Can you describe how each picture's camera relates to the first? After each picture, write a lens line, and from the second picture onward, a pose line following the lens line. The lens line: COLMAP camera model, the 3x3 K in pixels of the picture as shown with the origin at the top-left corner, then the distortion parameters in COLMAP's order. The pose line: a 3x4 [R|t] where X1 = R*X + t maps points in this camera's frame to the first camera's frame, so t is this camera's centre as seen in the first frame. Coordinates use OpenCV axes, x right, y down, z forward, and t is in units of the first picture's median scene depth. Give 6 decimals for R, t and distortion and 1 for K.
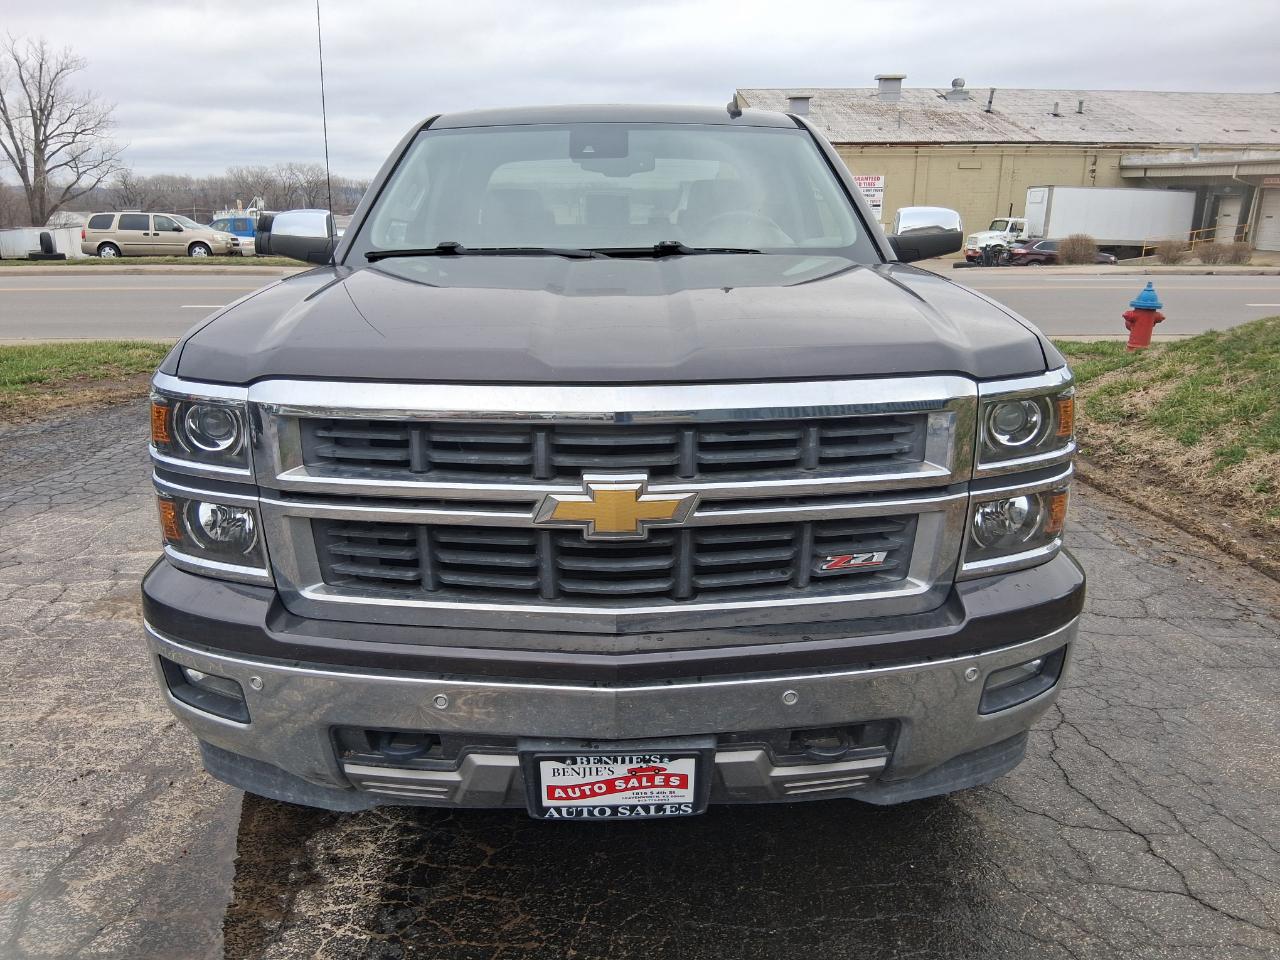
lens RADIAL K [[981.2, 0, 640.0], [0, 981.2, 480.0], [0, 0, 1]] dist [0.058329, -0.096379]
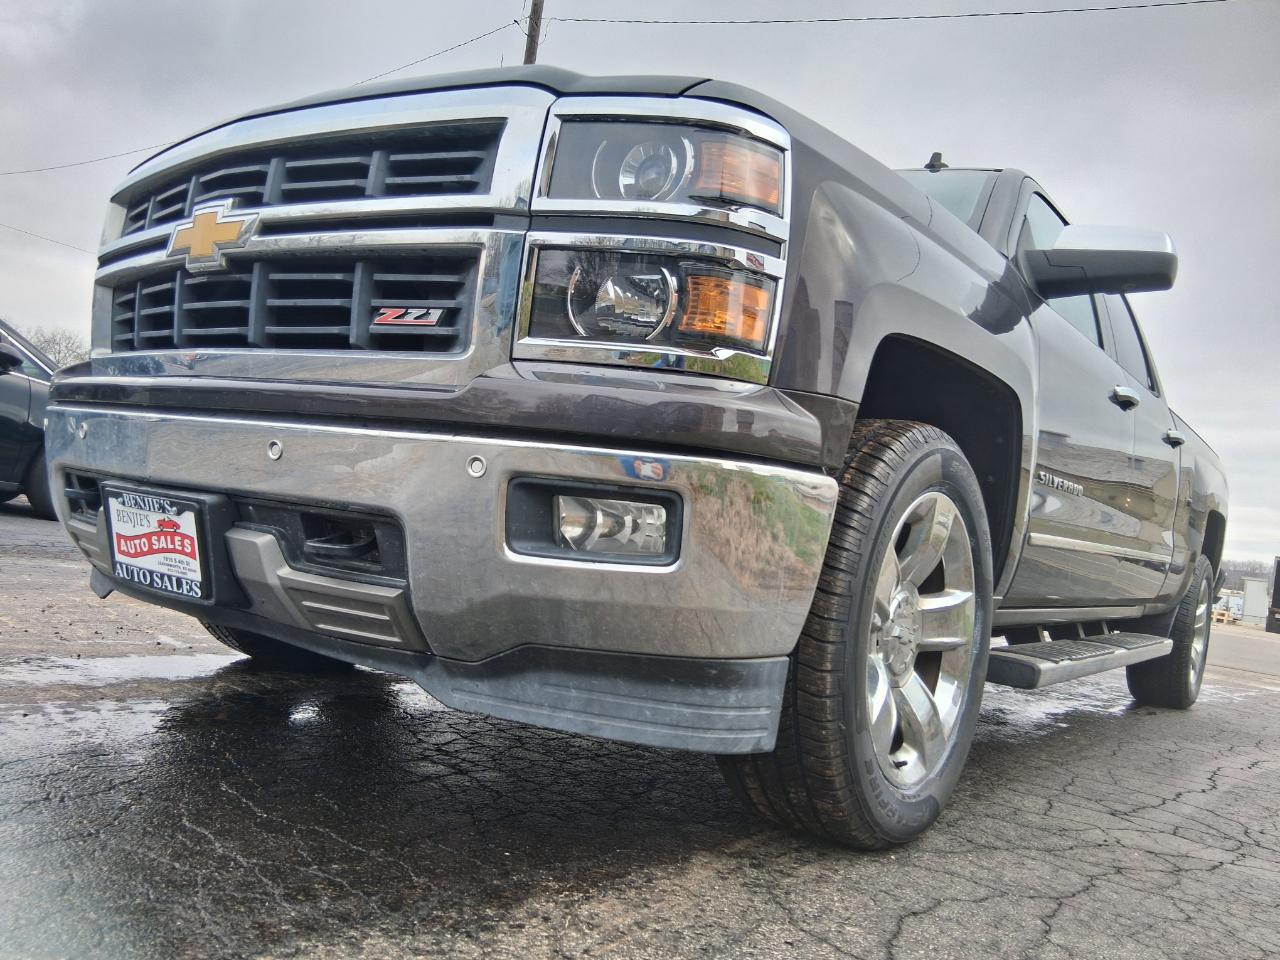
lens RADIAL K [[977.4, 0, 640.0], [0, 977.4, 480.0], [0, 0, 1]] dist [0.062716, -0.118836]
pose [[0.781250, 0.074466, -0.619761, 0.786657], [-0.284133, 0.926463, -0.246850, 0.314323], [0.555804, 0.368946, 0.744957, 0.492848]]
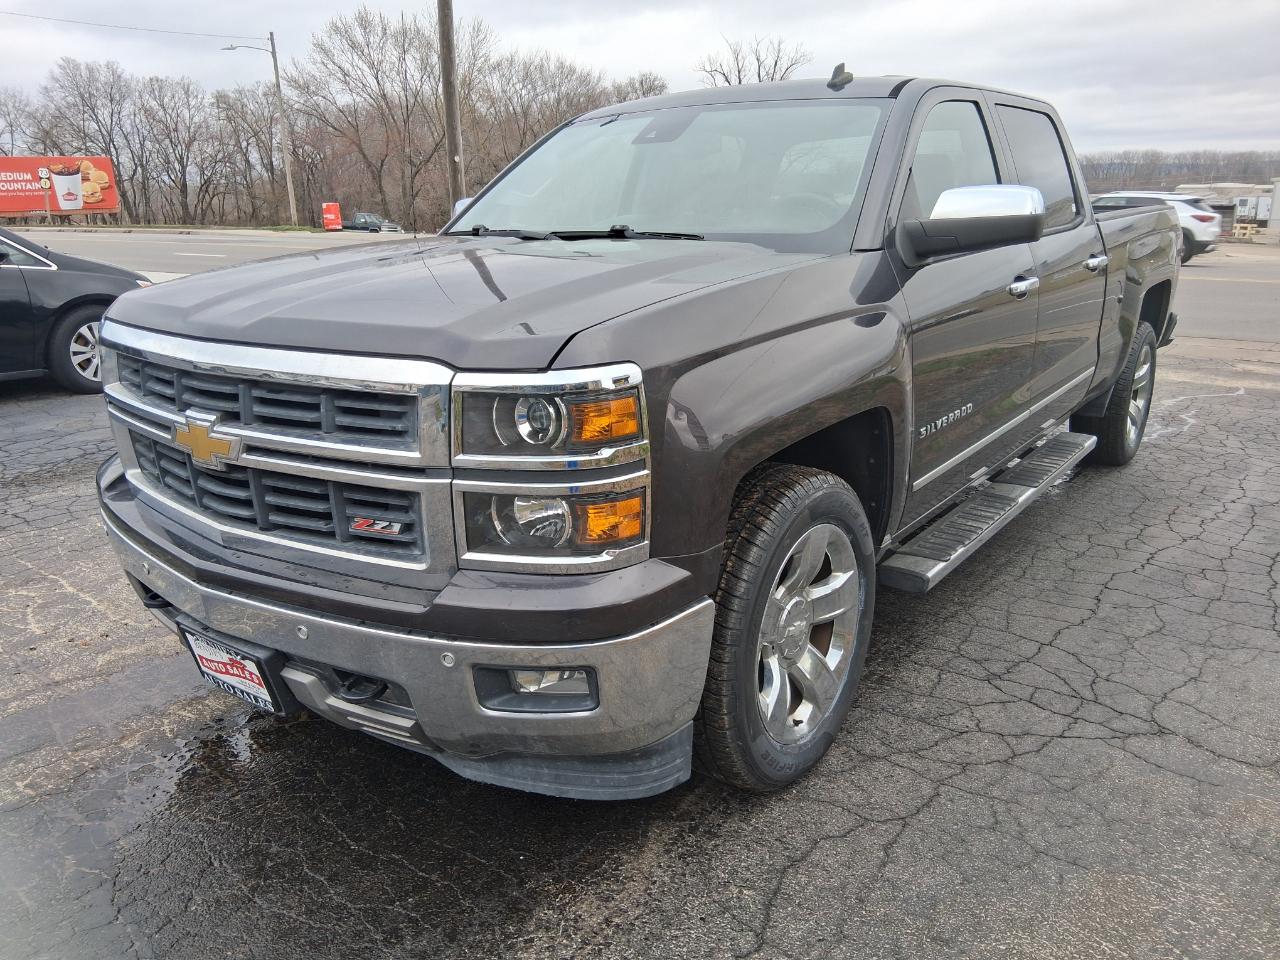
lens RADIAL K [[977.4, 0, 636.5], [0, 977.4, 478.8], [0, 0, 1]] dist [0.067313, -0.110947]
pose [[0.783247, 0.161930, -0.600252, 0.959118], [-0.151191, 0.986112, 0.068740, -0.076327], [0.603047, 0.036912, 0.796851, 0.282897]]
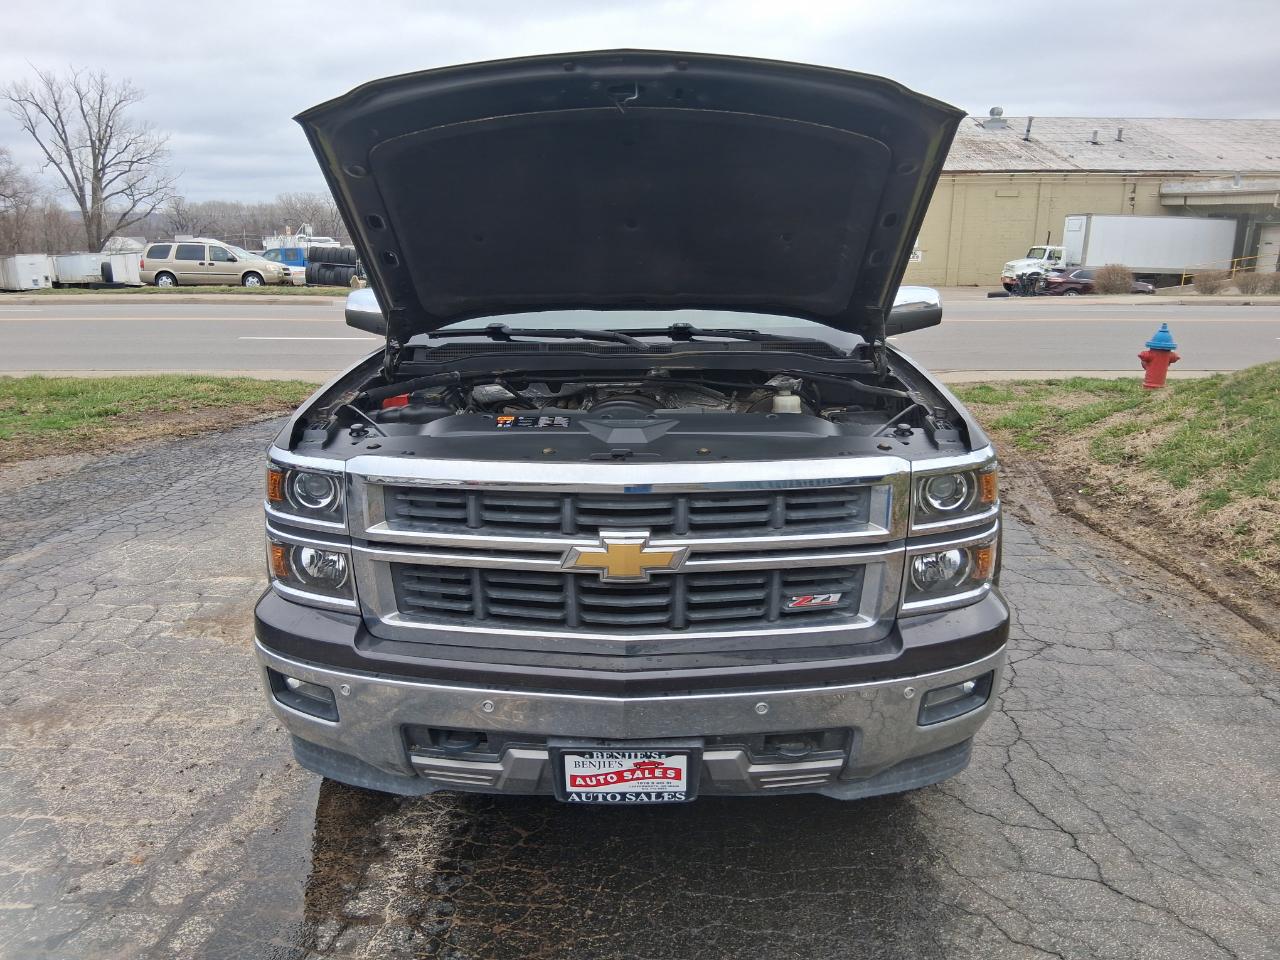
lens RADIAL K [[977.4, 0, 636.5], [0, 977.4, 478.8], [0, 0, 1]] dist [0.067313, -0.110947]
pose [[0.999131, 0.008442, -0.040826, 0.035227], [-0.009437, 0.999662, -0.024235, -0.036755], [0.040608, 0.024599, 0.998872, -0.239294]]
